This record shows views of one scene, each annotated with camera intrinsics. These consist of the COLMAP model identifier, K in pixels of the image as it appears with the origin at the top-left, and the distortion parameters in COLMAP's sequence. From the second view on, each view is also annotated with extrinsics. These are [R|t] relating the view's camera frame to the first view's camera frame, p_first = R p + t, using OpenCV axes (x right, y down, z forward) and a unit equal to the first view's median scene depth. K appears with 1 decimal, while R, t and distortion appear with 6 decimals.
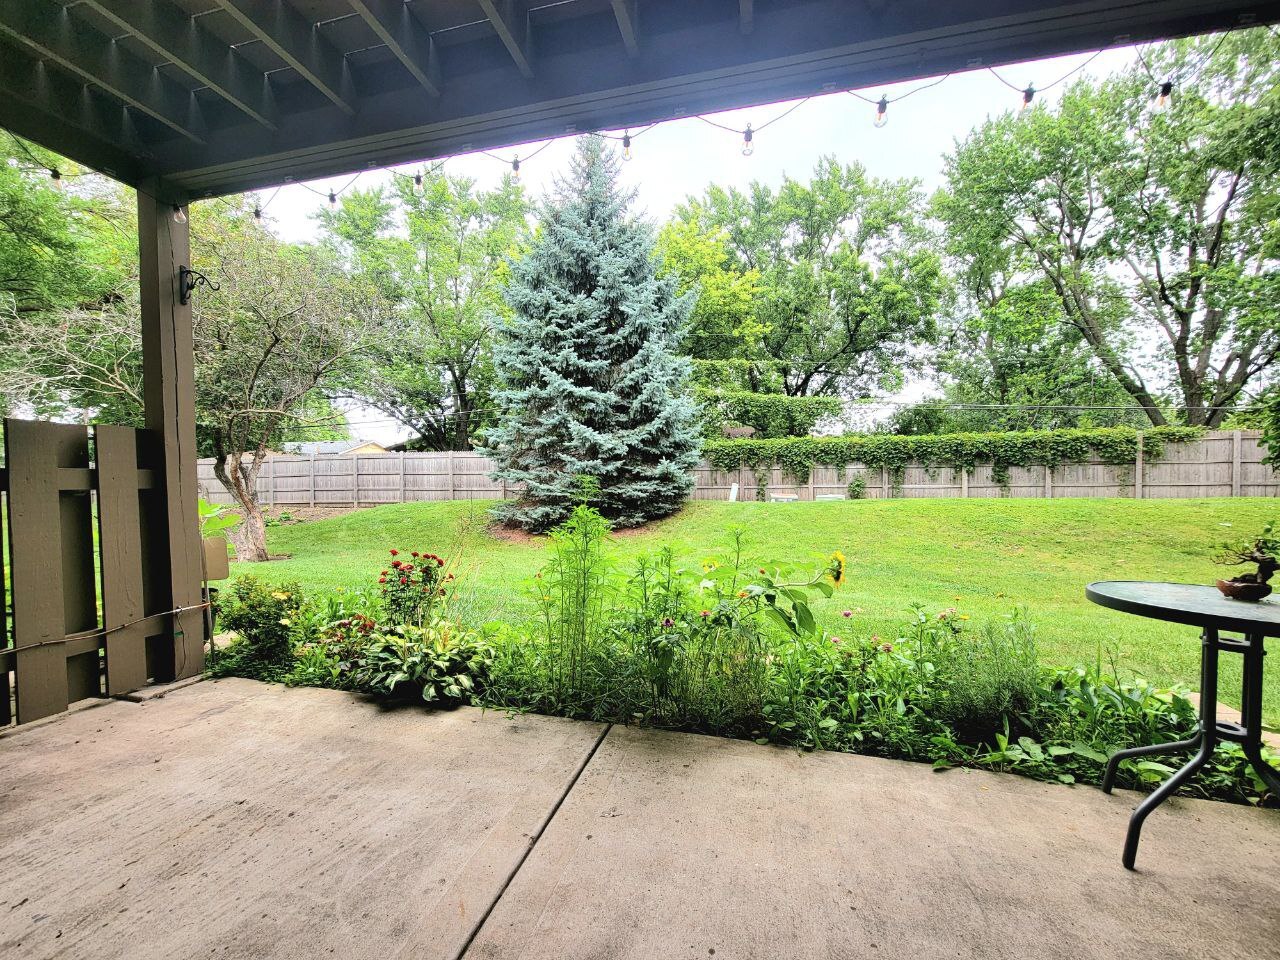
lens RADIAL K [[528.9, 0, 642.4], [0, 528.9, 493.9], [0, 0, 1]] dist [0.000462, -0.000379]
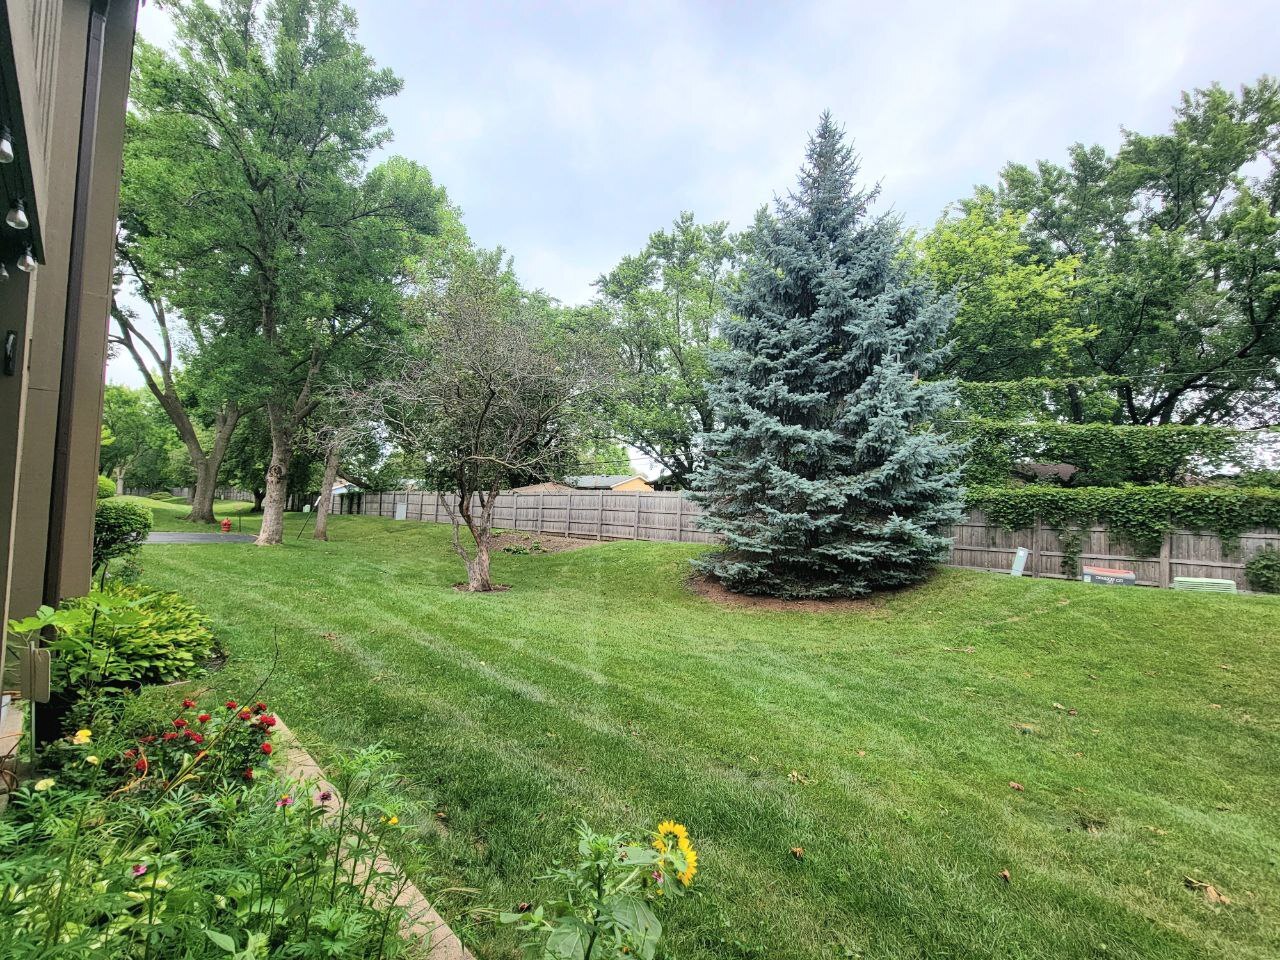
lens RADIAL K [[528.9, 0, 642.4], [0, 528.9, 493.9], [0, 0, 1]] dist [0.000462, -0.000379]
pose [[0.878428, 0.029429, -0.476967, 0.079314], [-0.059627, 0.997052, -0.048296, -0.035771], [0.474139, 0.070865, 0.877593, 0.145590]]
